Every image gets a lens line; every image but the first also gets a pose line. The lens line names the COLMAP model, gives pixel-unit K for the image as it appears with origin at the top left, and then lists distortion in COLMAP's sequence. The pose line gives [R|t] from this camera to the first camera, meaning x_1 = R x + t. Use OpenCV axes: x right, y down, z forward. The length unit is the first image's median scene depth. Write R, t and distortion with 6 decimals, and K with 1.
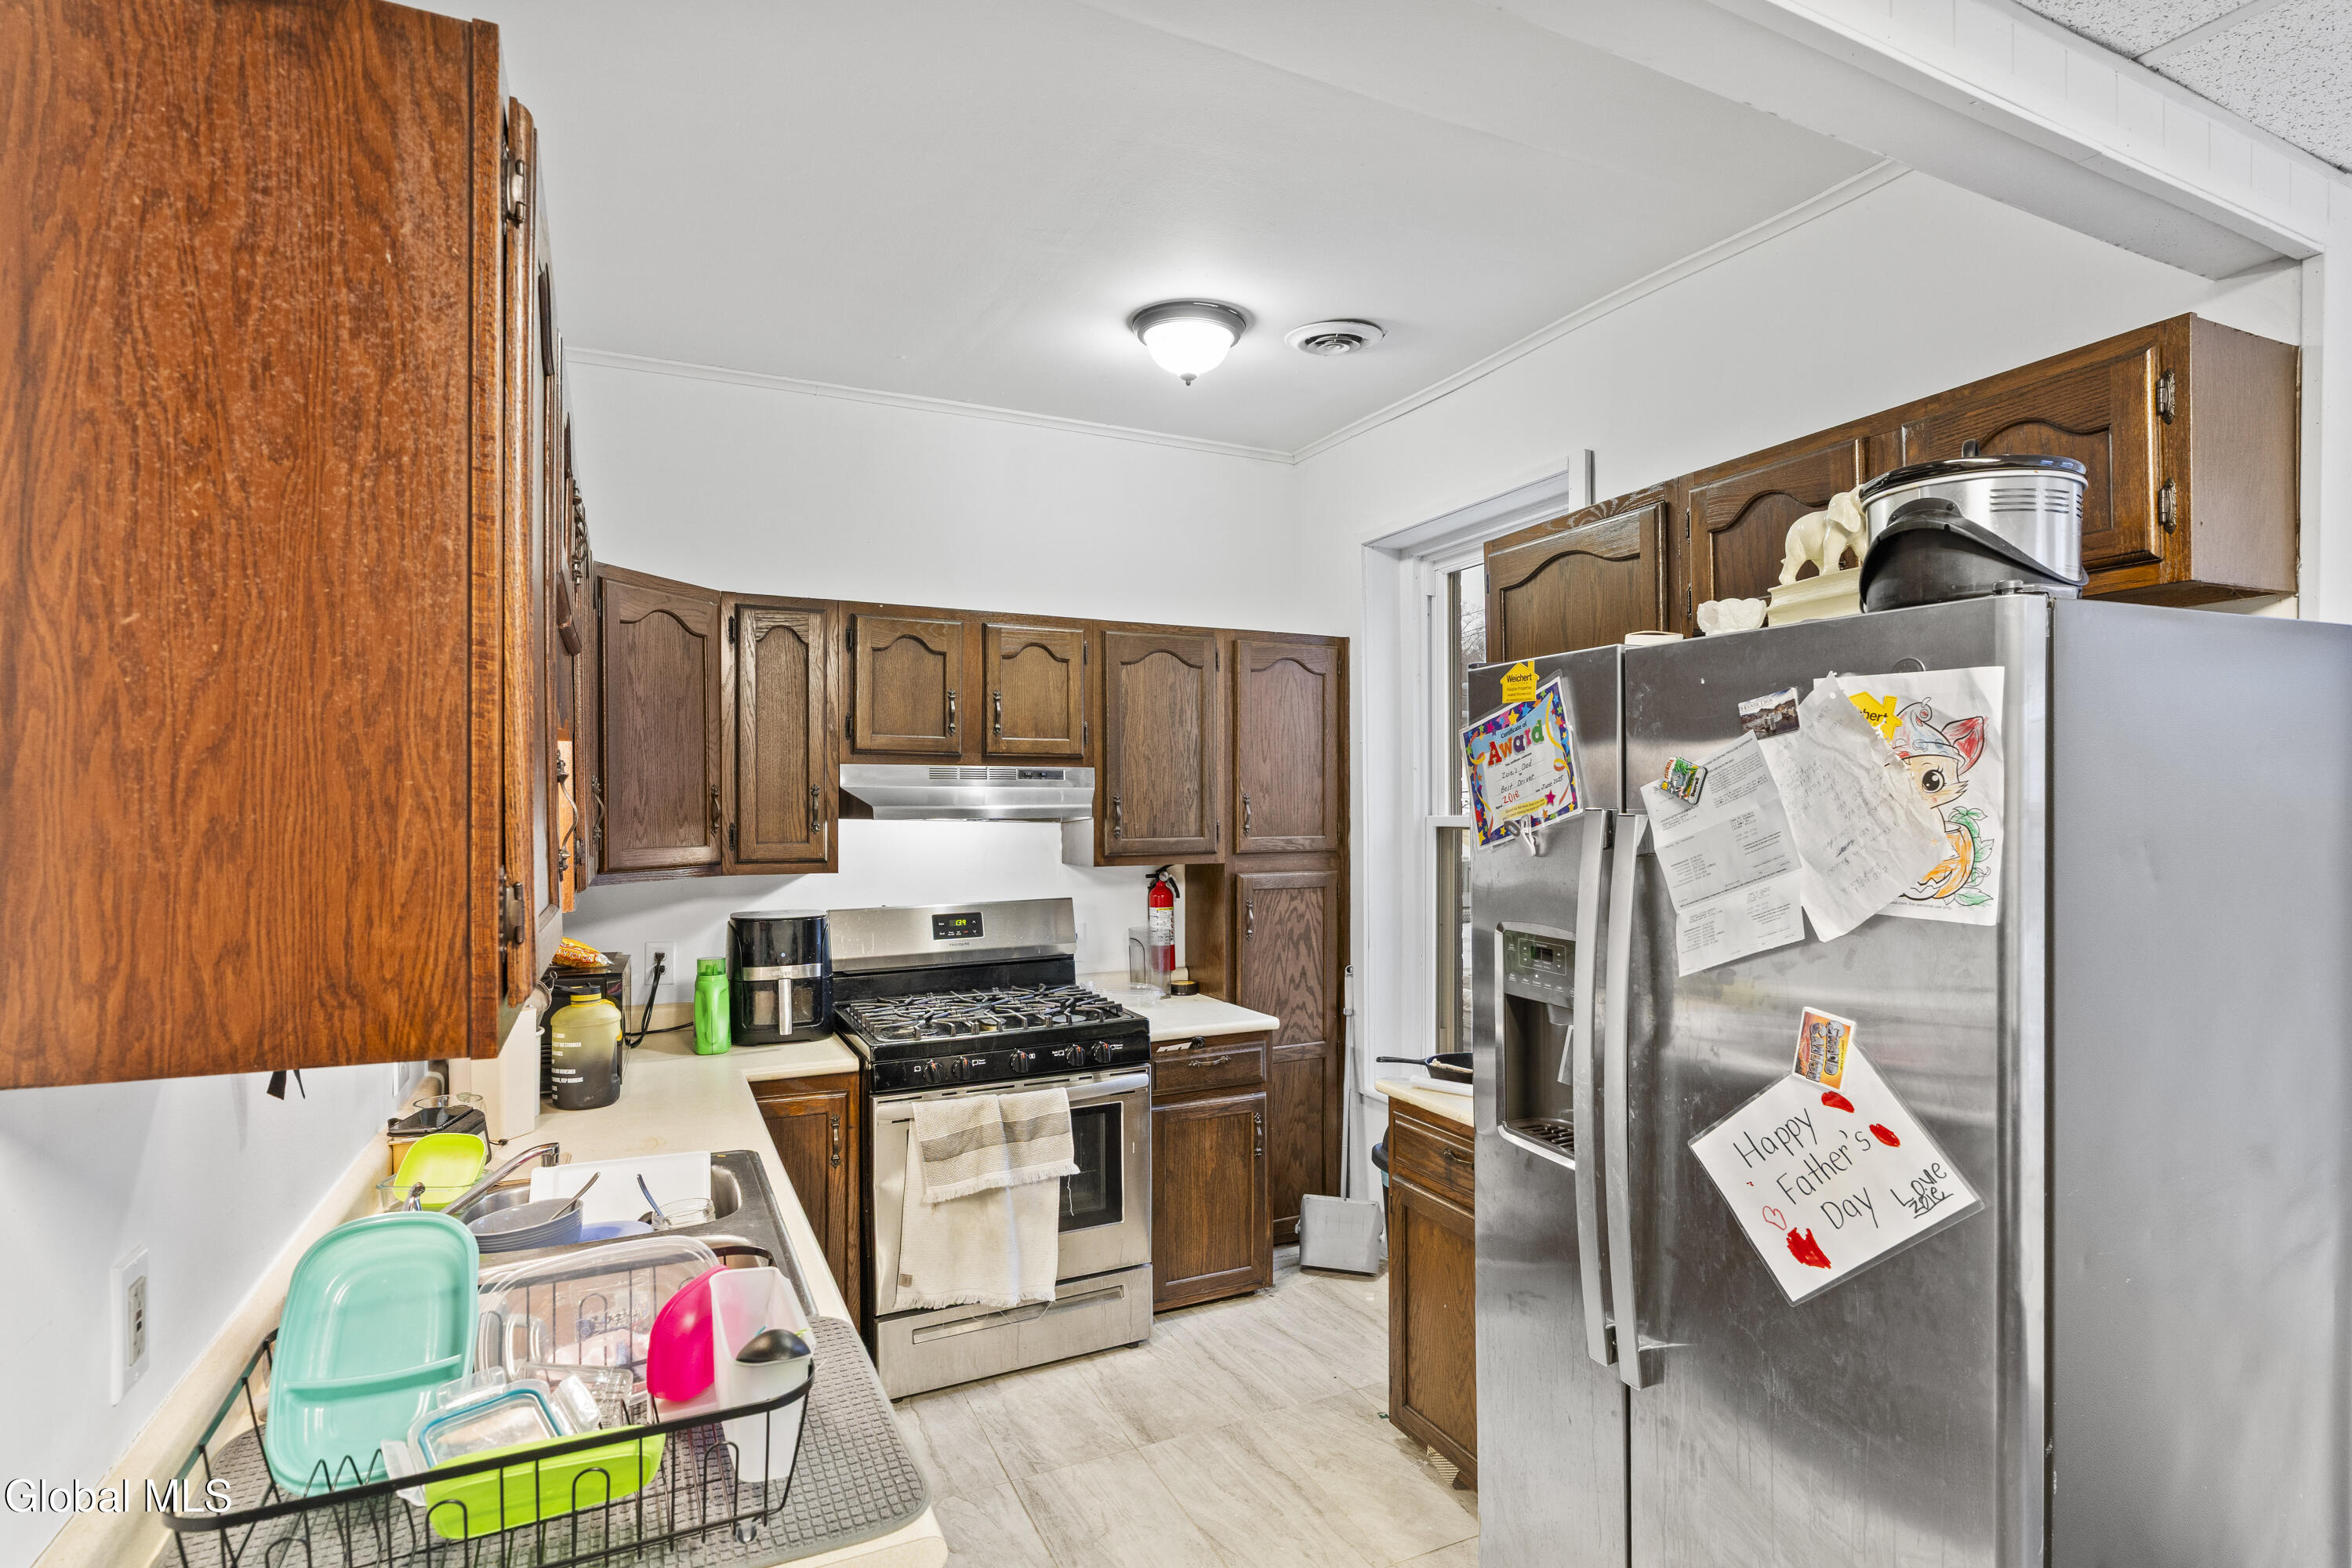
lens RADIAL K [[1147.7, 0, 1171.7], [0, 1147.7, 800.7], [0, 0, 1]] dist [-0.001877, -0.000128]
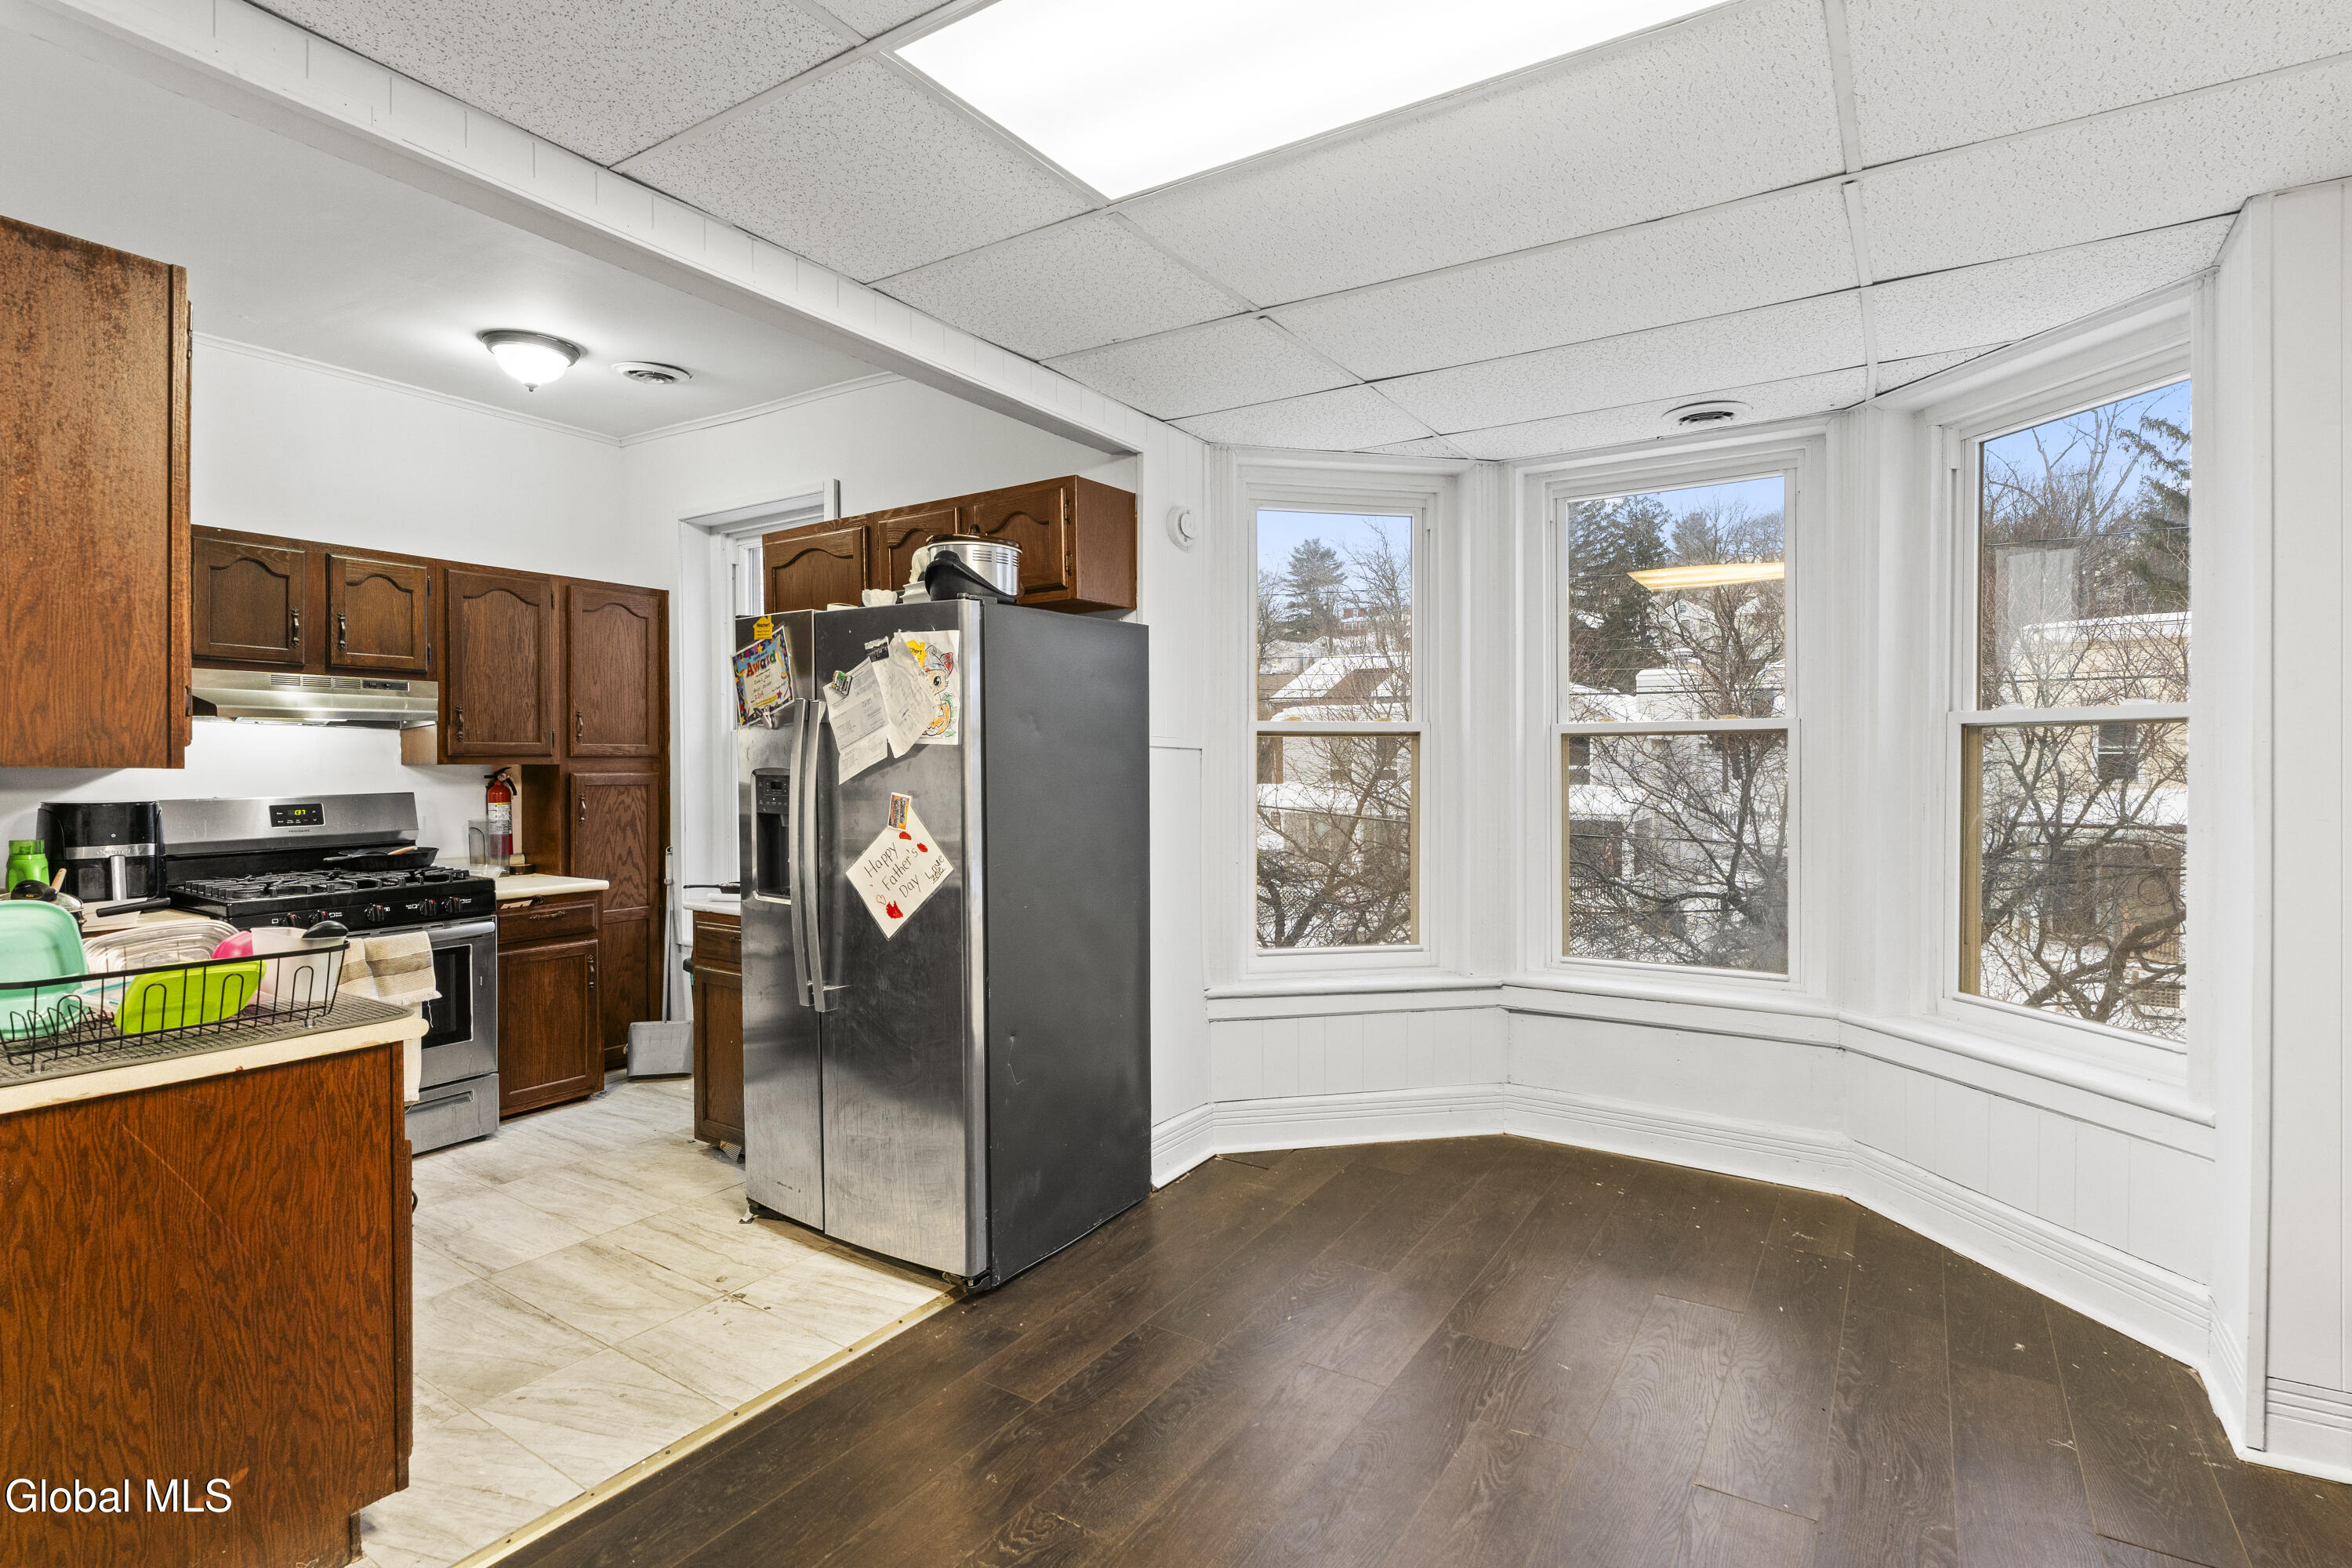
lens RADIAL K [[1142.8, 0, 1179.4], [0, 1142.8, 778.4], [0, 0, 1]] dist [-0.001004, 0.000664]
pose [[0.849313, -0.004633, 0.527869, -0.042514], [-0.003401, 0.999893, 0.014248, 0.056969], [-0.527878, -0.013896, 0.849206, -0.466760]]
